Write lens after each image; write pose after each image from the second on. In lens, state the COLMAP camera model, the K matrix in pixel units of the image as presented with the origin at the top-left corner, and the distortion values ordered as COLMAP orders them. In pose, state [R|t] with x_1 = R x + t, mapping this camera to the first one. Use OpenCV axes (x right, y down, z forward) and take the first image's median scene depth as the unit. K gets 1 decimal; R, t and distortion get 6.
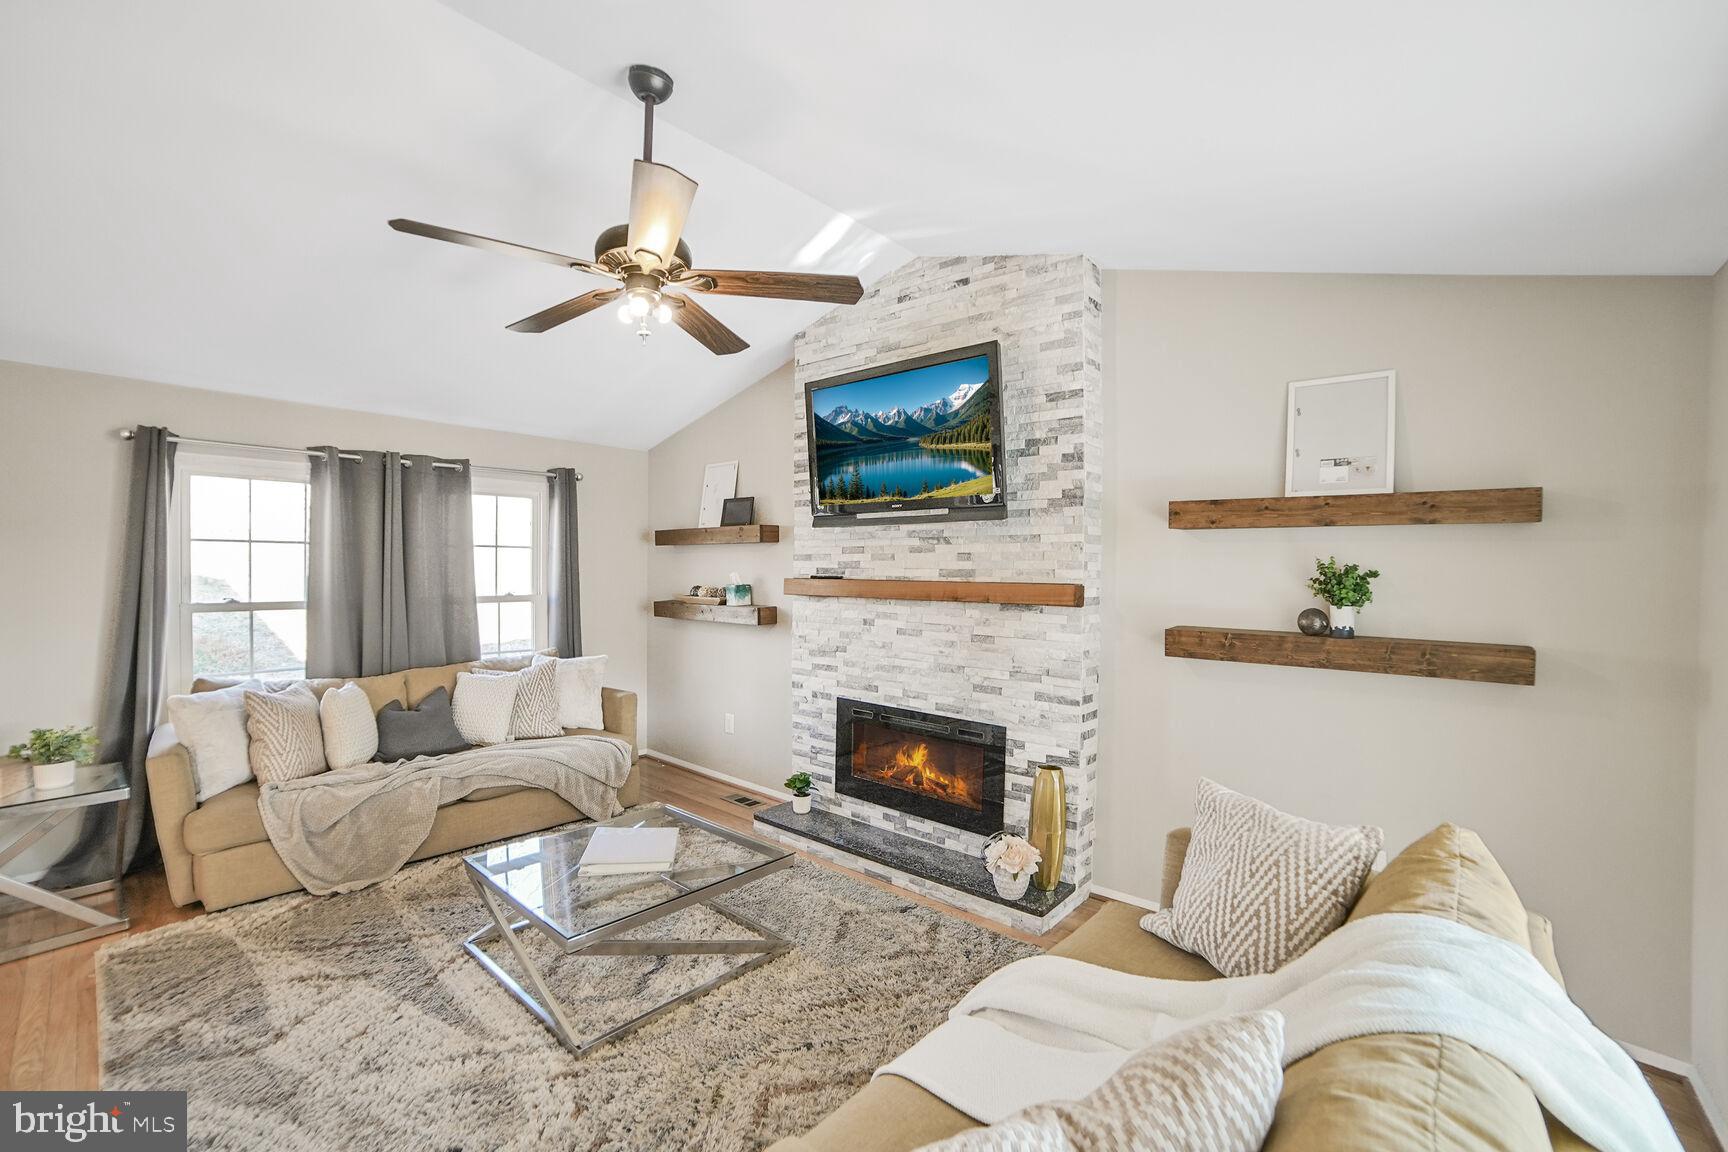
lens RADIAL K [[711.7, 0, 864.0], [0, 711.7, 576.0], [0, 0, 1]] dist [-0.002495, -0.000009]
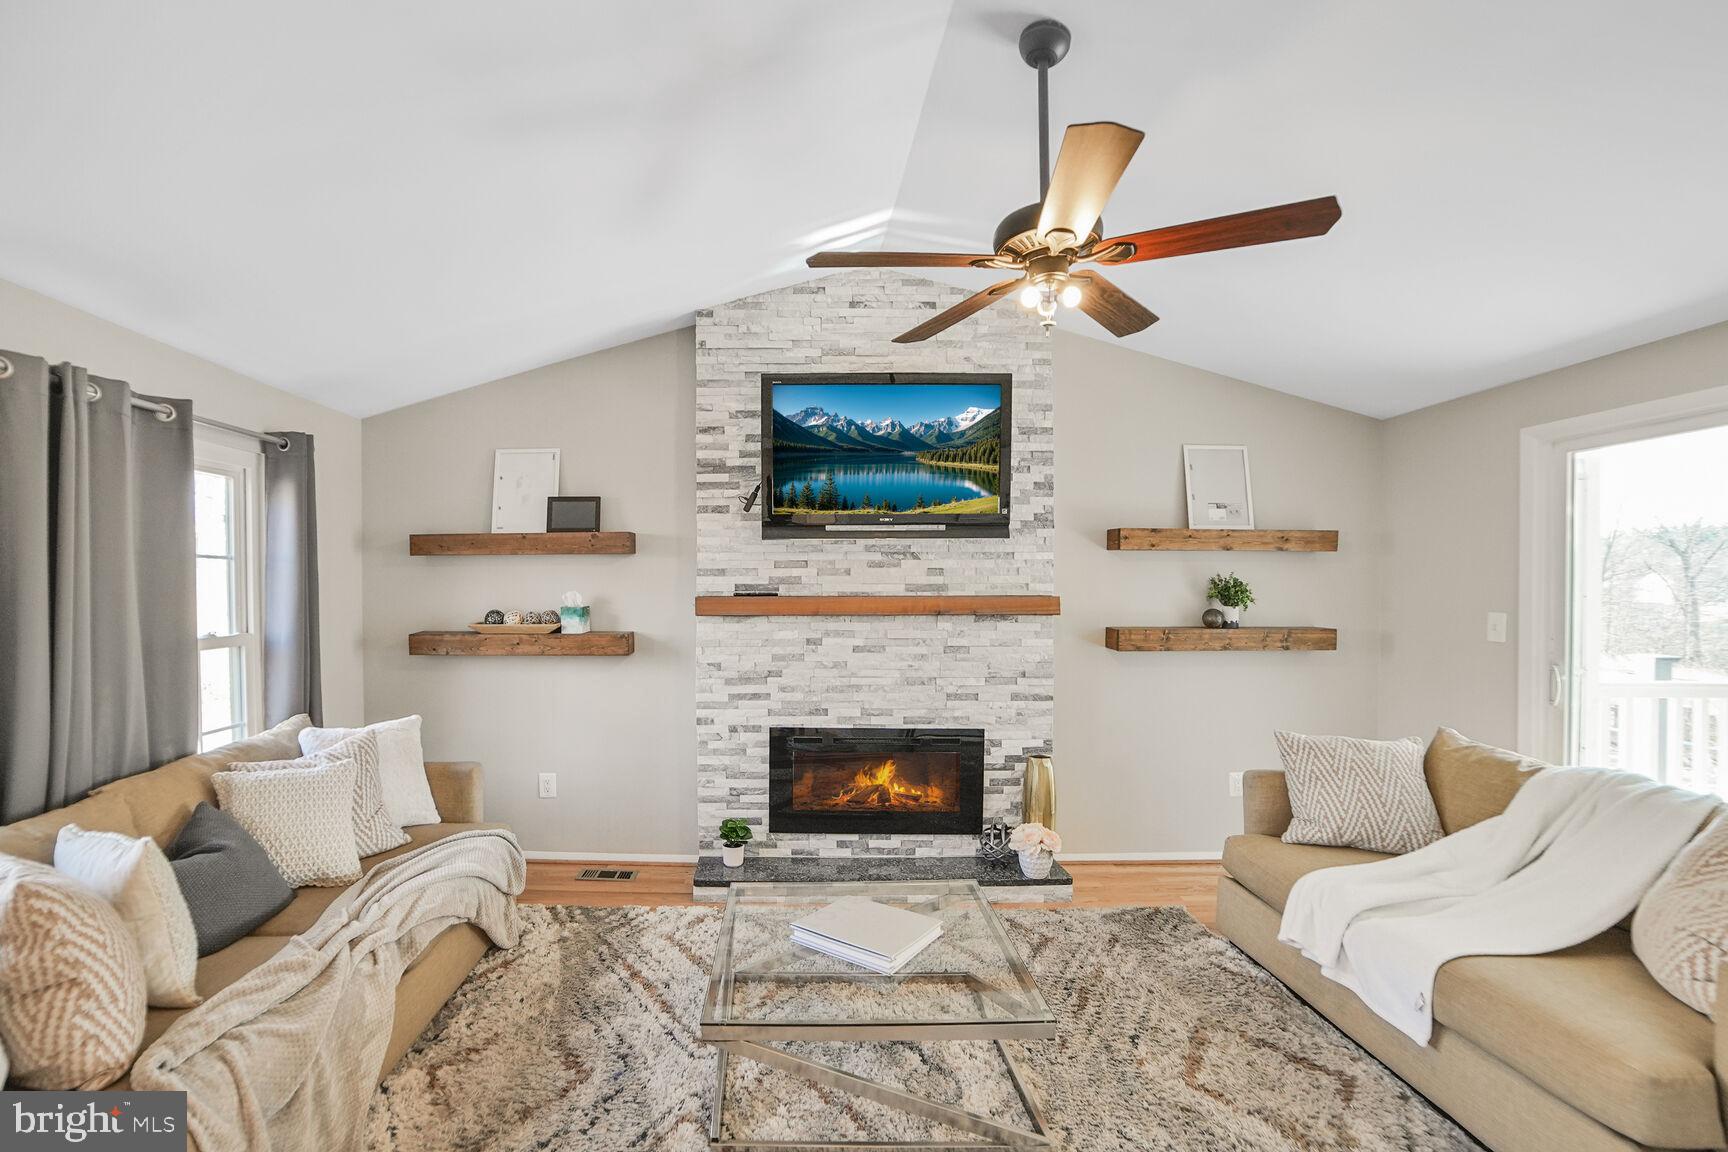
lens RADIAL K [[768.5, 0, 725.3], [0, 768.5, 598.3], [0, 0, 1]] dist [-0.034307, -0.000061]
pose [[0.782166, -0.019668, 0.622760, -0.780339], [0.016138, 0.999806, 0.011307, -0.005793], [-0.622861, 0.001206, 0.782331, 0.315501]]
